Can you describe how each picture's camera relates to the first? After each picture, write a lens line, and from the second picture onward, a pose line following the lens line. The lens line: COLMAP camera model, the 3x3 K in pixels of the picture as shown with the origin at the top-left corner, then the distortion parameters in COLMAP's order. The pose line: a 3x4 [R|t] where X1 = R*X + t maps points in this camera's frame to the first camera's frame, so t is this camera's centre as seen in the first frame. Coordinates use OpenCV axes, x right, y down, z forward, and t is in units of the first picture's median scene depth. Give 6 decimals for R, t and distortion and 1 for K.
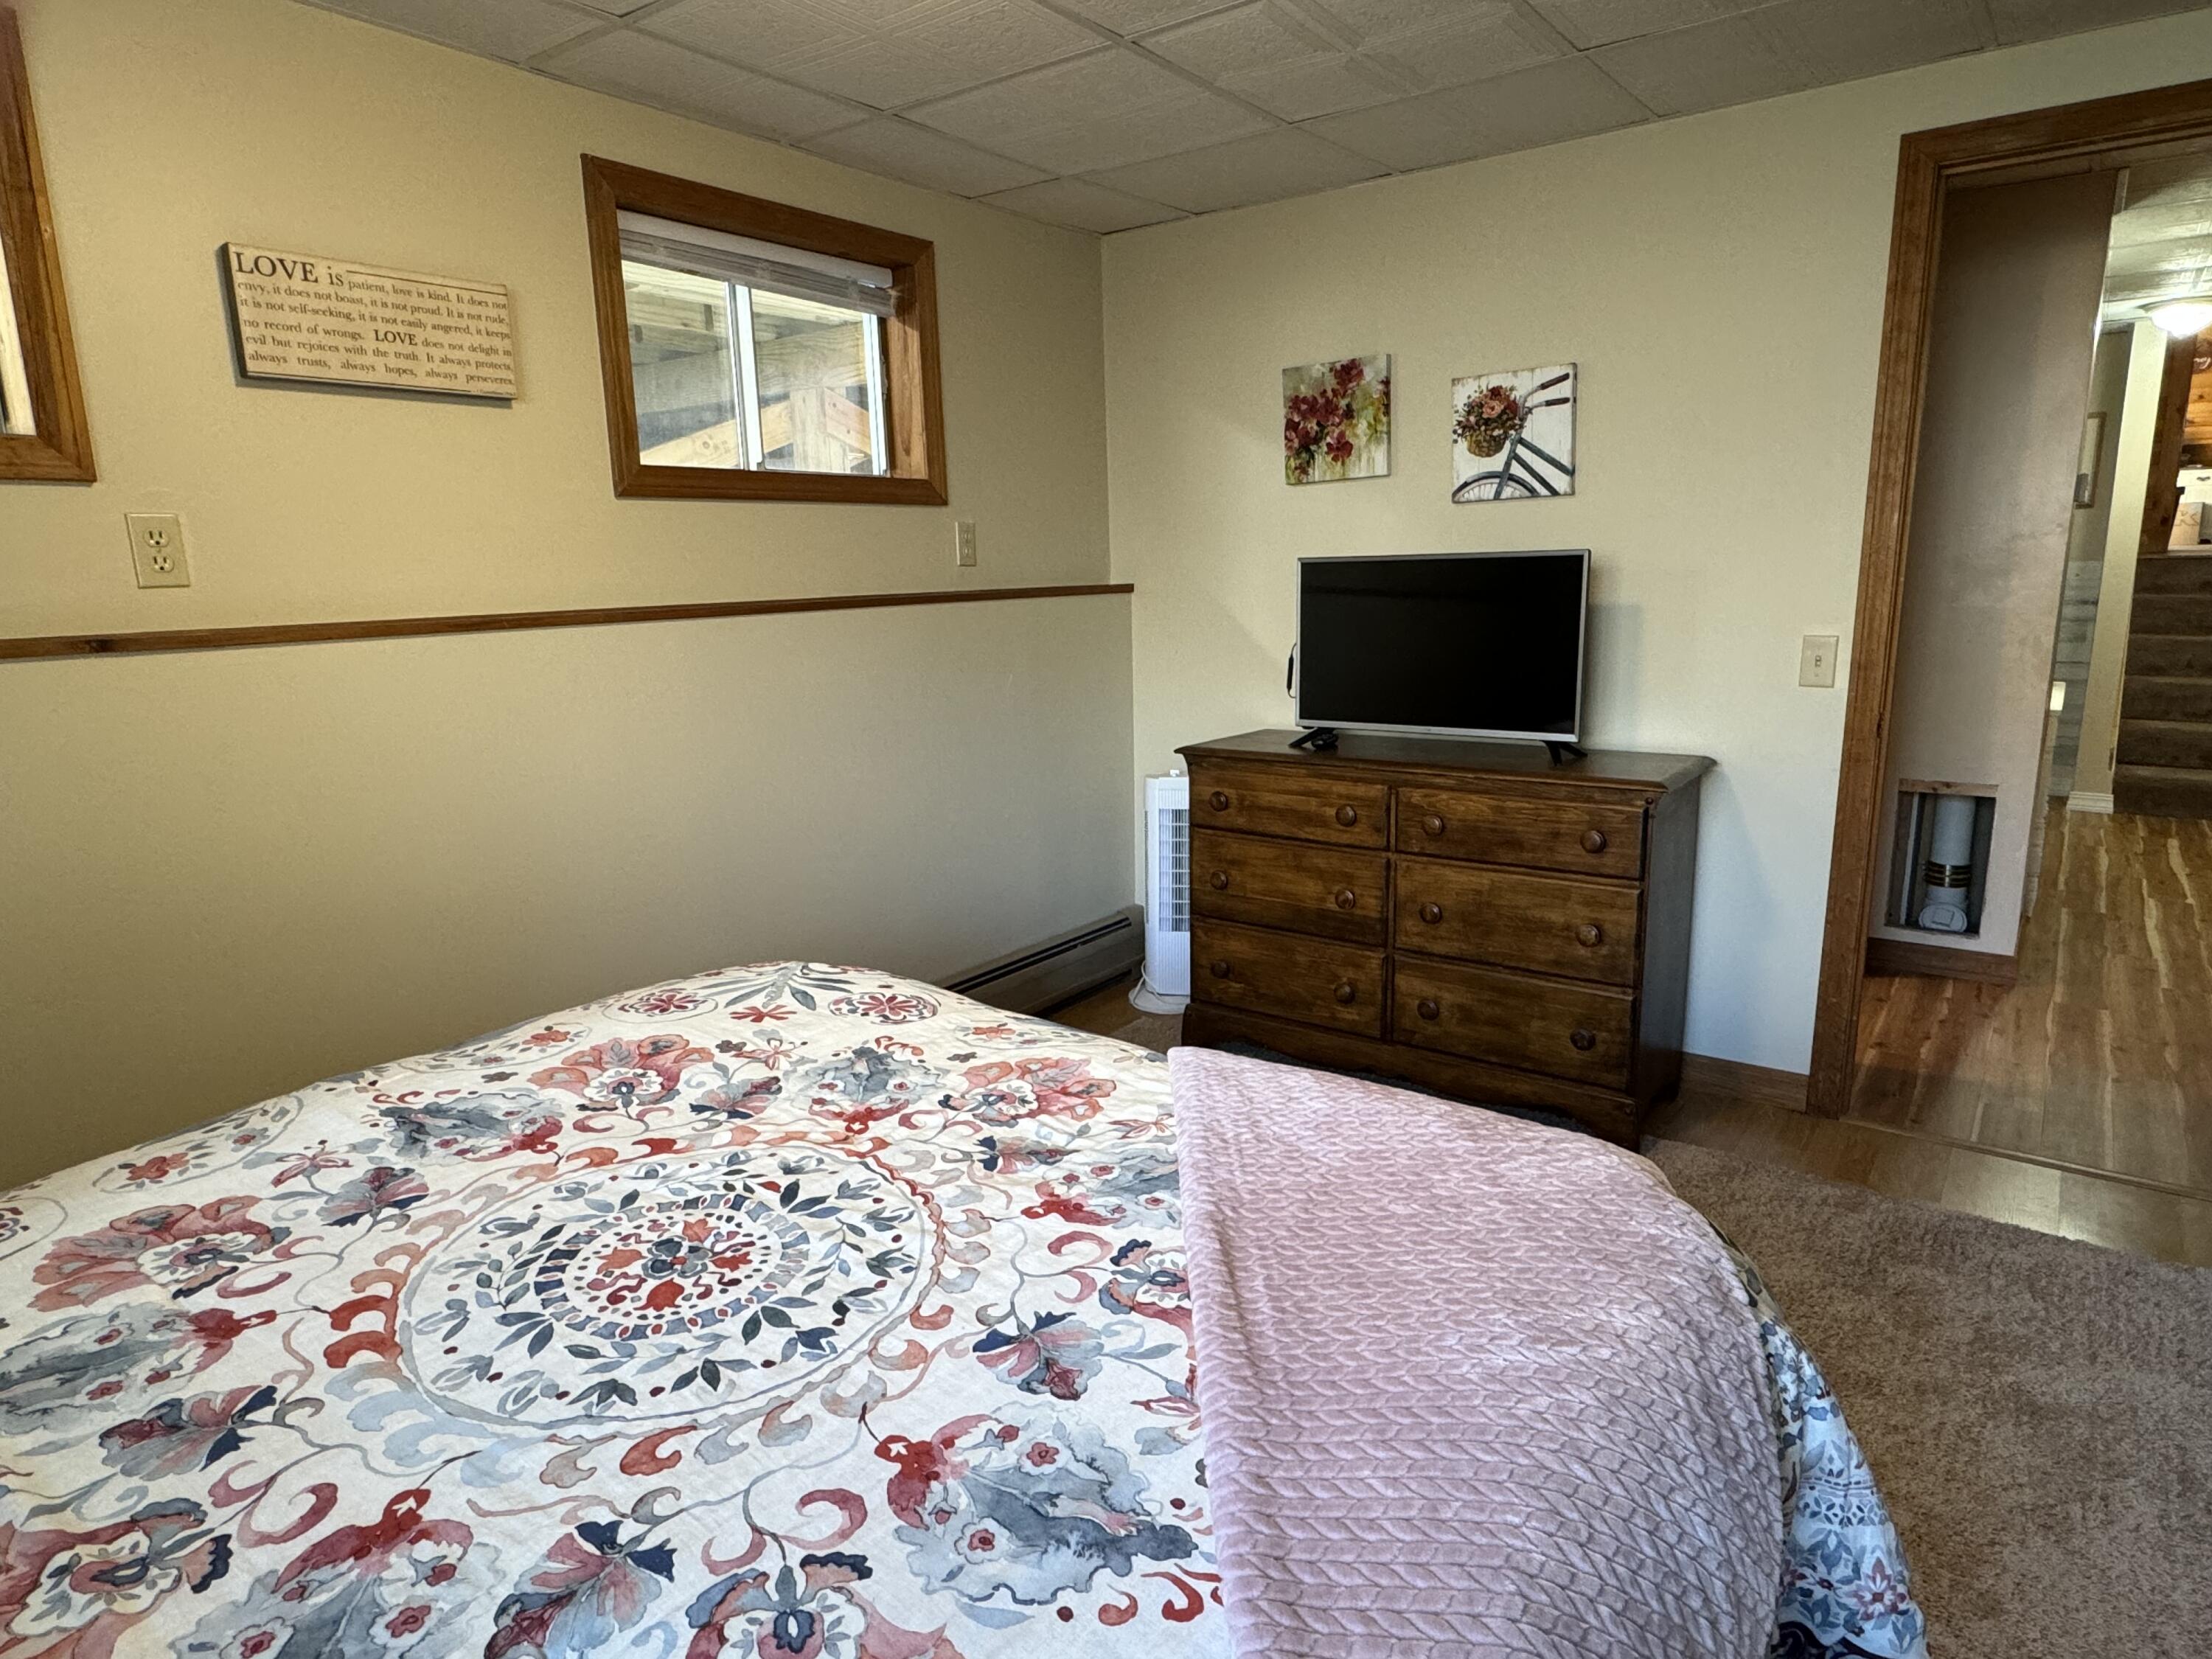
lens RADIAL K [[1285.1, 0, 1108.3], [0, 1285.1, 828.9], [0, 0, 1]] dist [-0.010011, -0.003083]
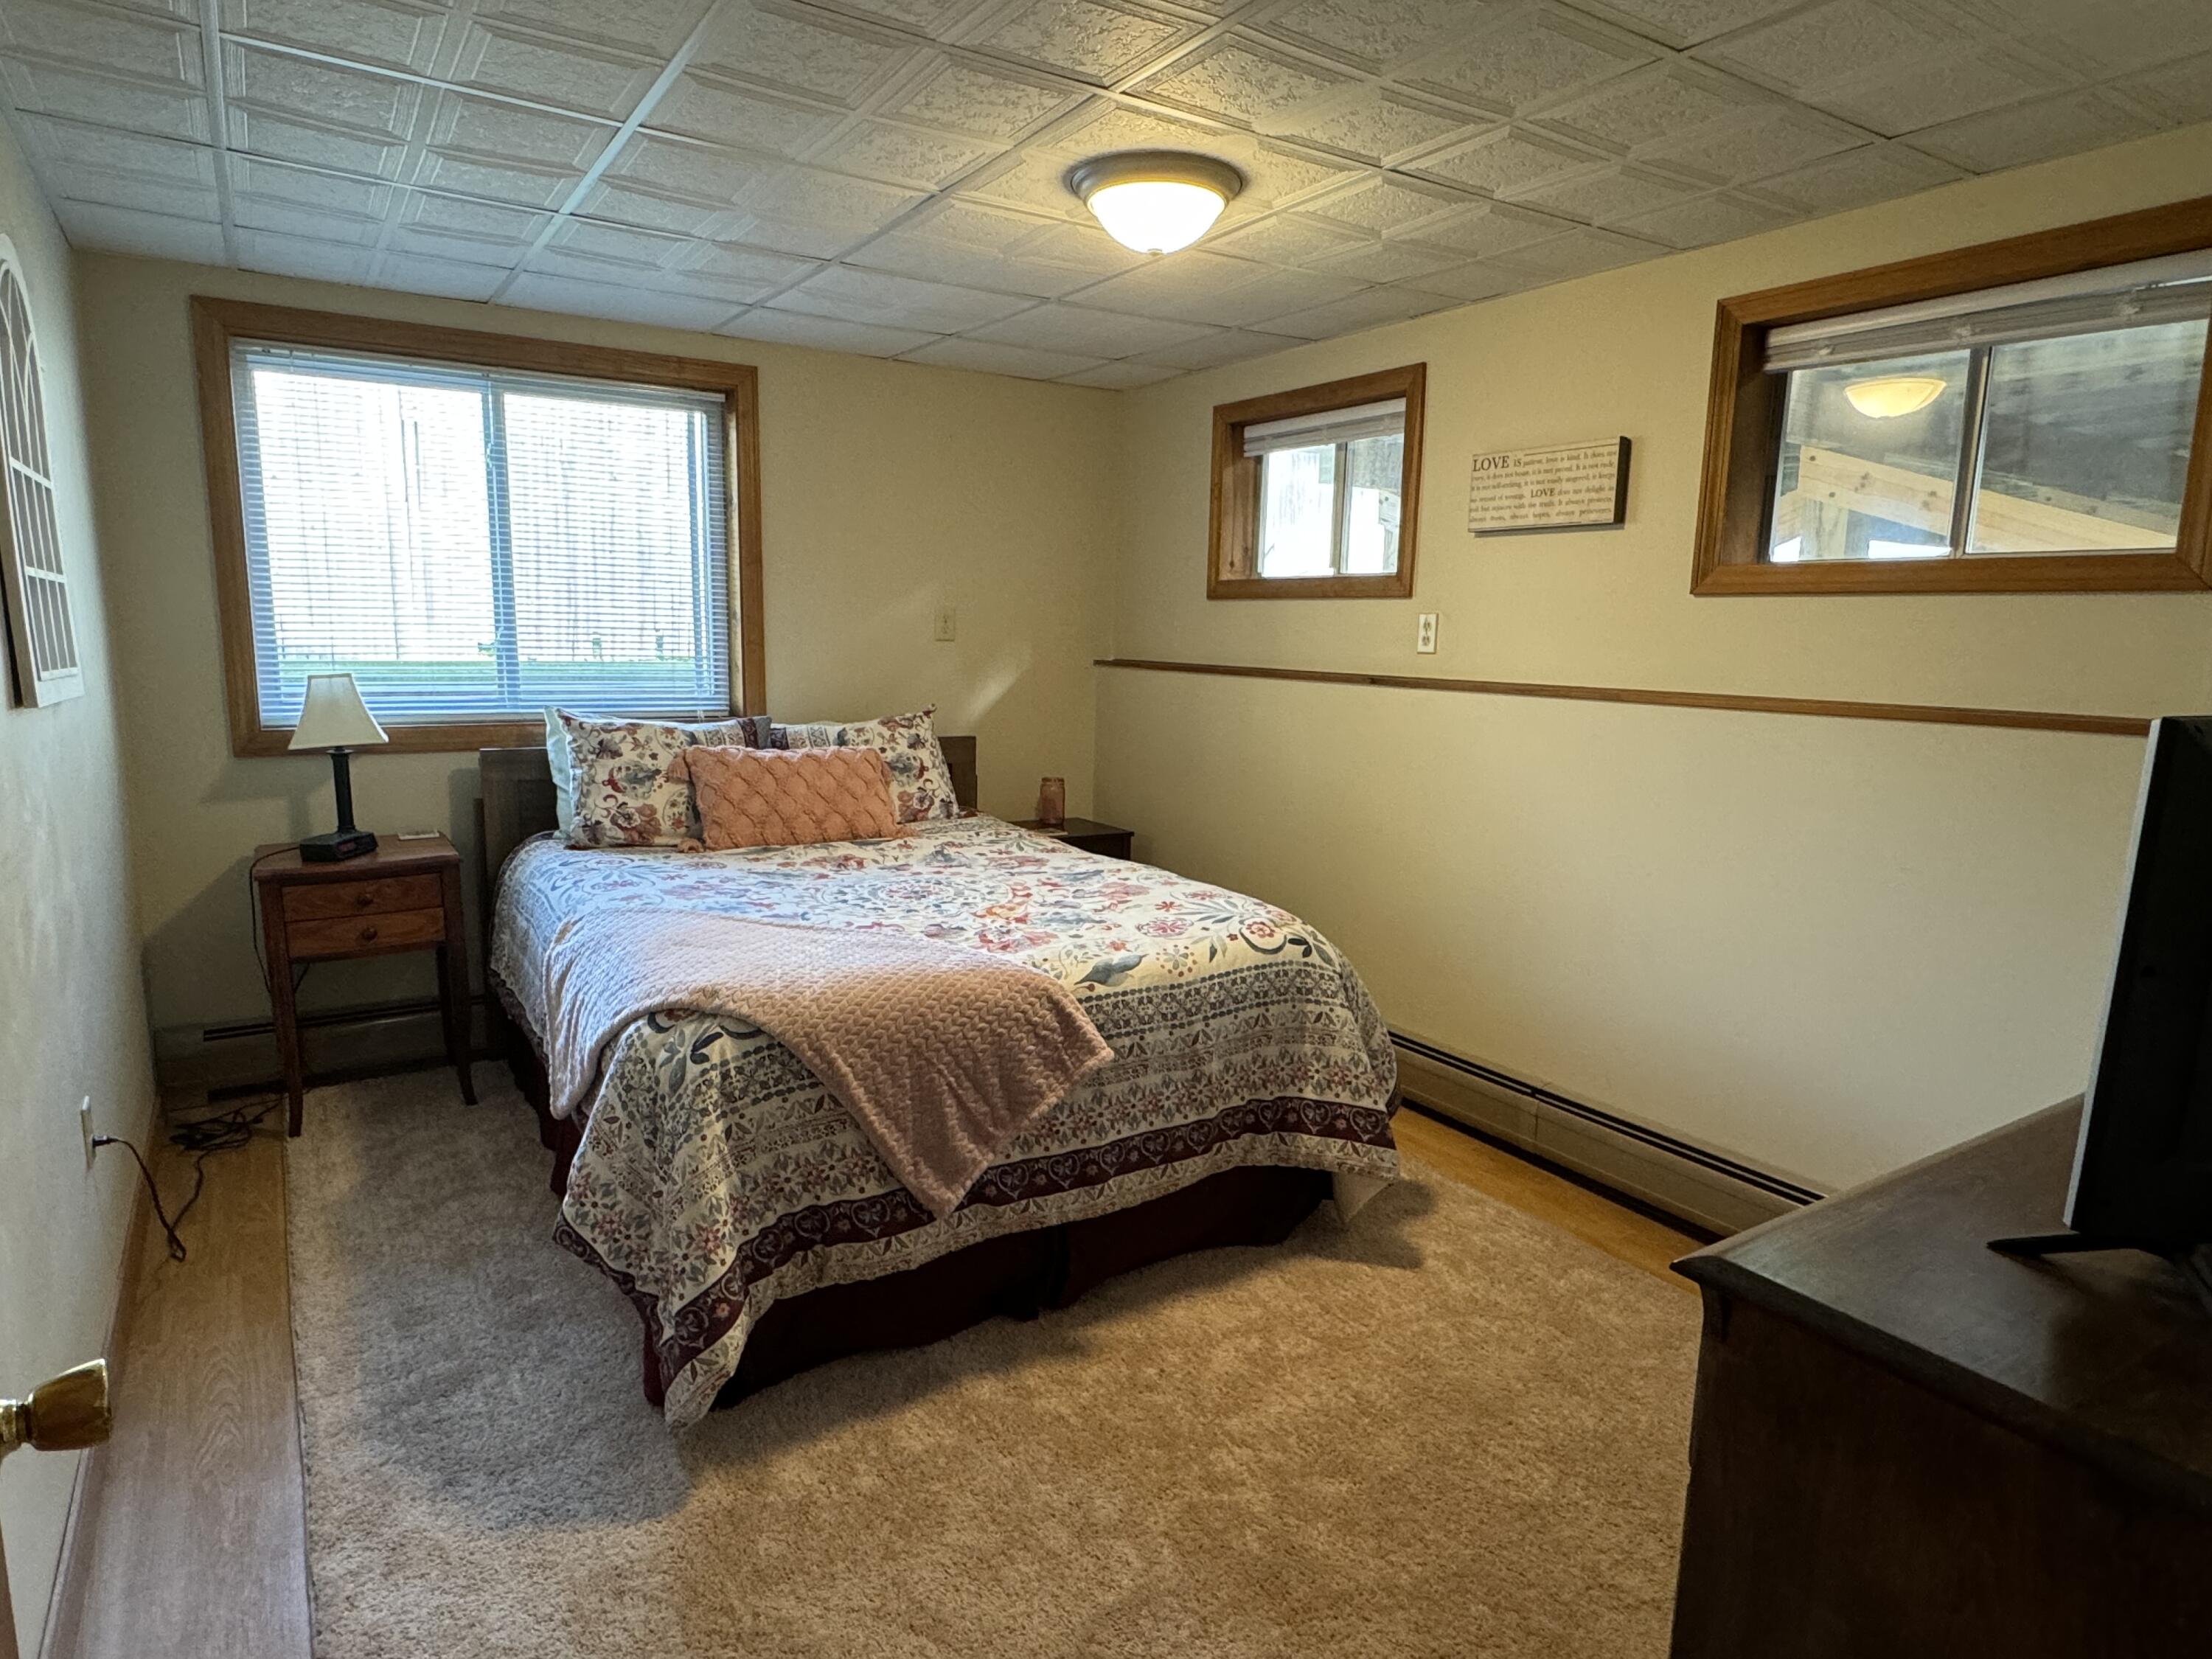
lens RADIAL K [[1285.1, 0, 1106.9], [0, 1285.1, 841.9], [0, 0, 1]] dist [-0.010011, -0.003083]
pose [[-0.356050, 0.167884, -0.919262, 1.028594], [-0.205214, 0.945668, 0.252190, -0.272999], [0.911655, 0.278438, -0.302253, 1.094014]]
